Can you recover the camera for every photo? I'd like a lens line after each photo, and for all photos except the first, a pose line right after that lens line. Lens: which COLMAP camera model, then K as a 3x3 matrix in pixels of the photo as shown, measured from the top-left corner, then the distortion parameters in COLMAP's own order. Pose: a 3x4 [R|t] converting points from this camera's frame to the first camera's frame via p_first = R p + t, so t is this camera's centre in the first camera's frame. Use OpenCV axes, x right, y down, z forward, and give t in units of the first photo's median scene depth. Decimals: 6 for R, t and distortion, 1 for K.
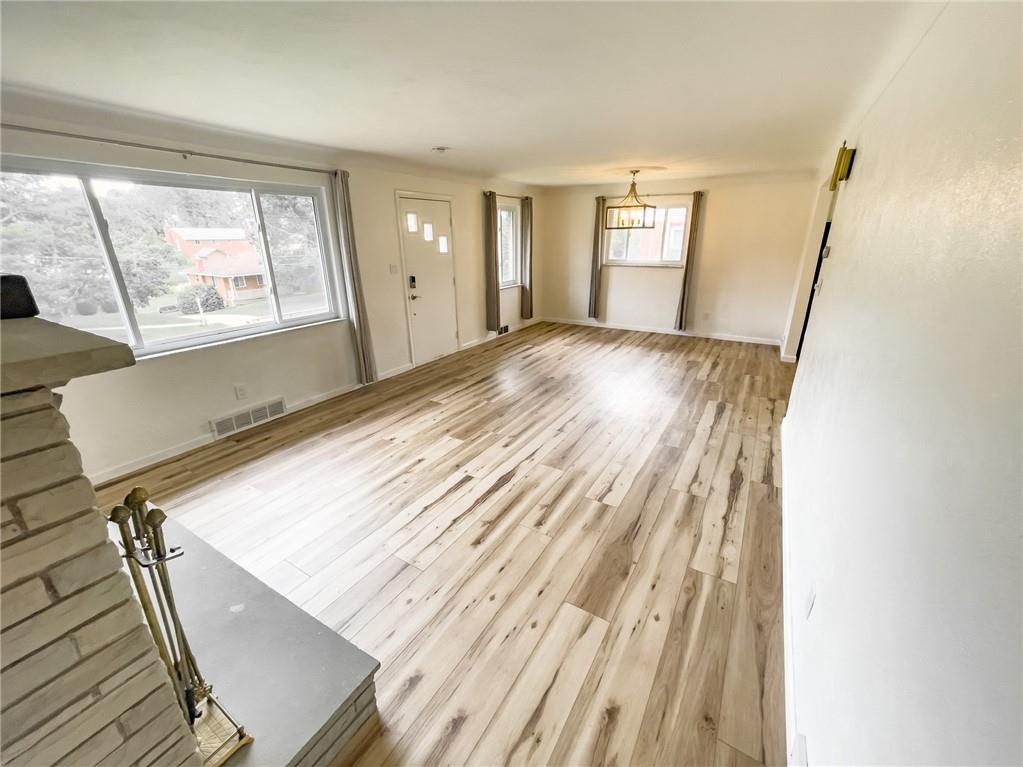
lens RADIAL K [[413.2, 0, 514.3], [0, 413.2, 385.0], [0, 0, 1]] dist [-0.002535, -0.000129]
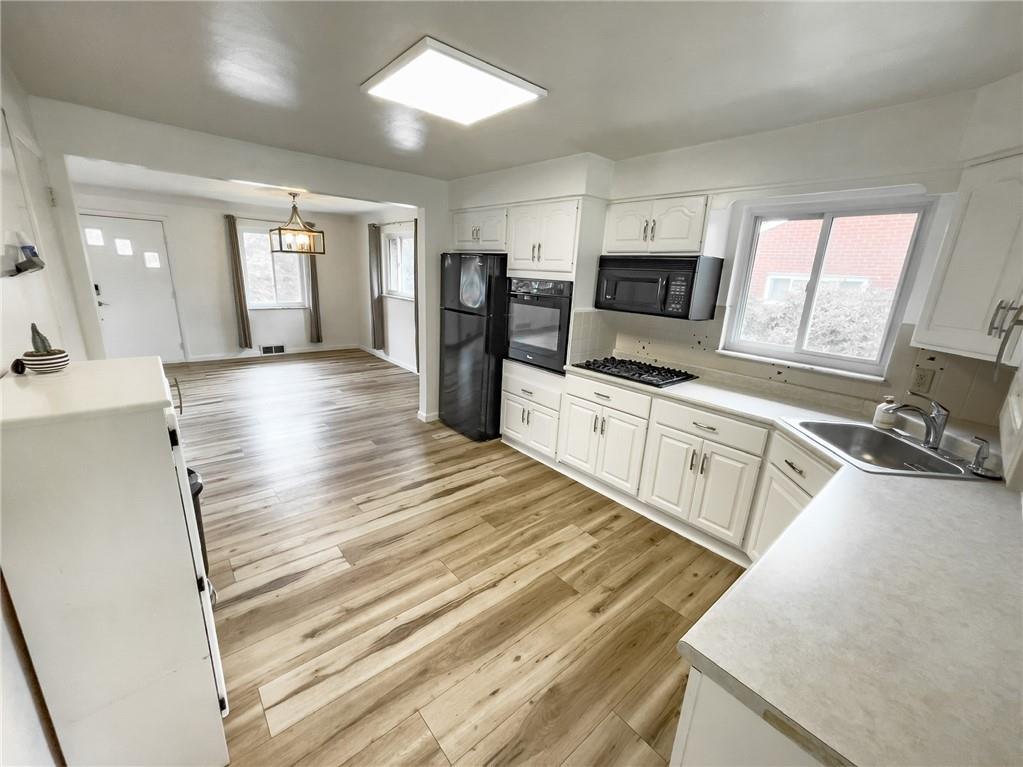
lens RADIAL K [[413.2, 0, 510.0], [0, 413.2, 382.7], [0, 0, 1]] dist [-0.002535, -0.000129]
pose [[0.946924, 0.134975, -0.291748, 1.040610], [-0.160457, 0.984891, -0.065144, -0.101660], [0.278547, 0.108499, 0.954274, 0.263002]]
